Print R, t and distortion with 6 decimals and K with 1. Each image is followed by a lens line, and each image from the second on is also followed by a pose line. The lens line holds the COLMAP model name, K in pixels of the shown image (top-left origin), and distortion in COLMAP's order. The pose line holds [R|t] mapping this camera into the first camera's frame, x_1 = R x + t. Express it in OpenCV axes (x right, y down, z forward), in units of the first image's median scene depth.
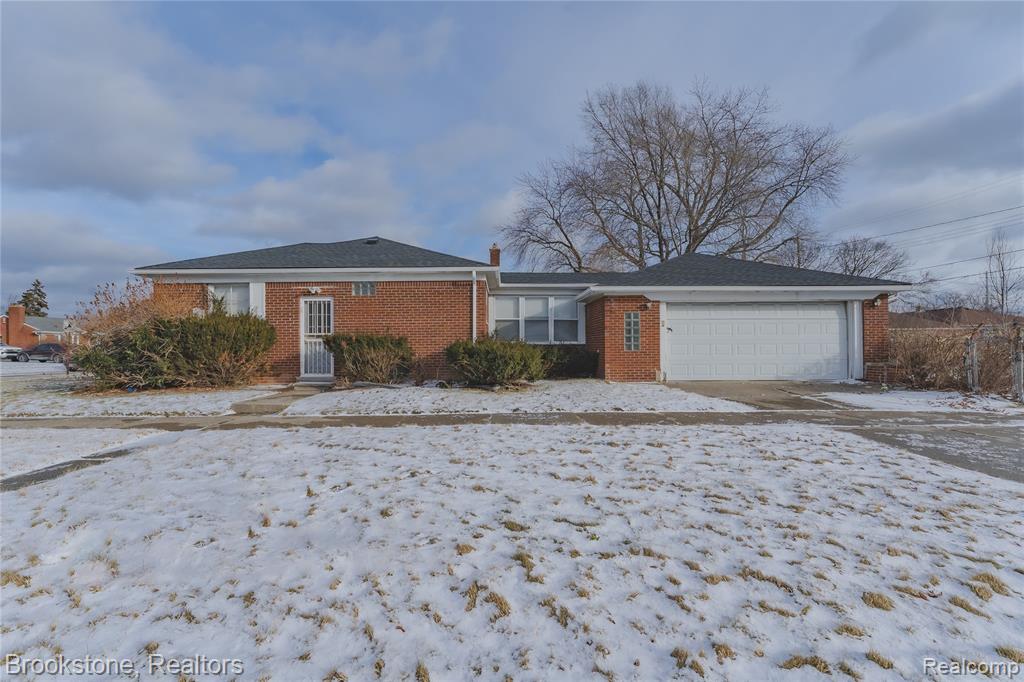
lens RADIAL K [[415.9, 0, 512.3], [0, 415.9, 329.3], [0, 0, 1]] dist [0.001116, 0.000167]
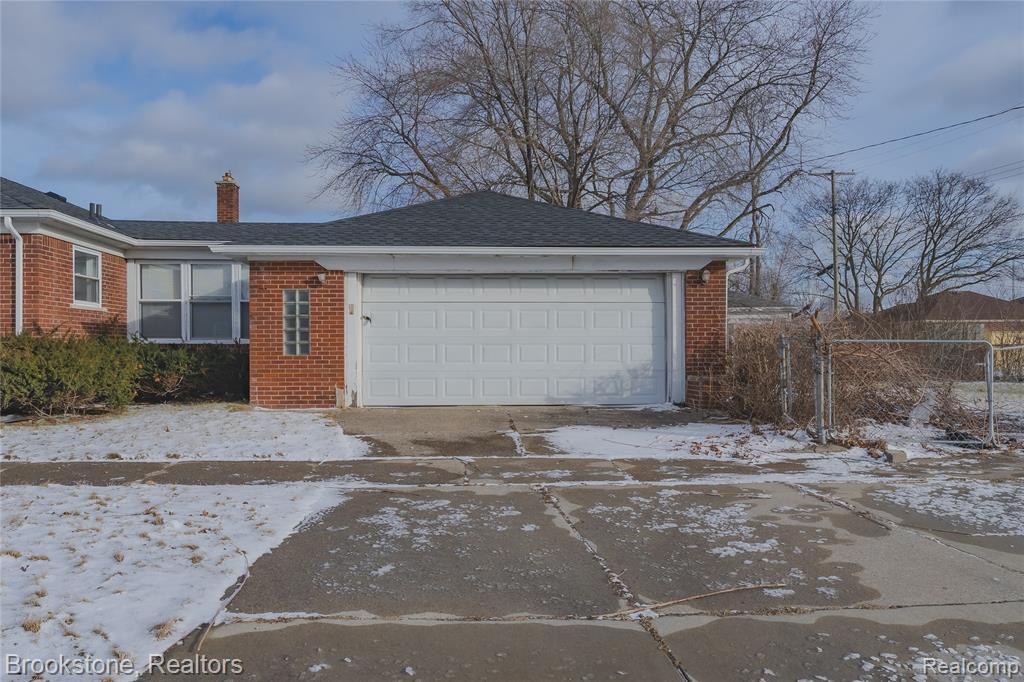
lens RADIAL K [[689.9, 0, 510.3], [0, 689.9, 318.3], [0, 0, 1]] dist [0.000631, -0.000002]
pose [[0.999432, 0.003717, 0.033485, 0.558213], [-0.003691, 0.999993, -0.000854, -0.000929], [-0.033488, 0.000730, 0.999439, 0.014890]]
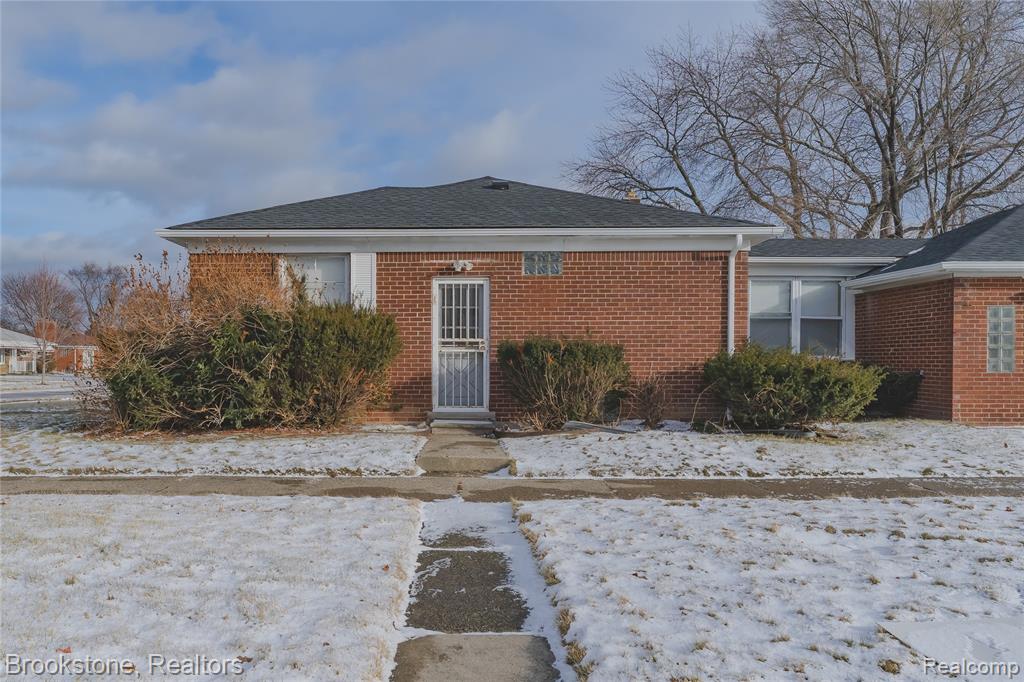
lens RADIAL K [[700.0, 0, 495.0], [0, 700.0, 337.3], [0, 0, 1]] dist [0.008755, -0.000404]
pose [[0.999808, 0.006866, -0.018356, -0.403120], [-0.006810, 0.999972, 0.003096, 0.004177], [0.018376, -0.002971, 0.999827, 0.002257]]
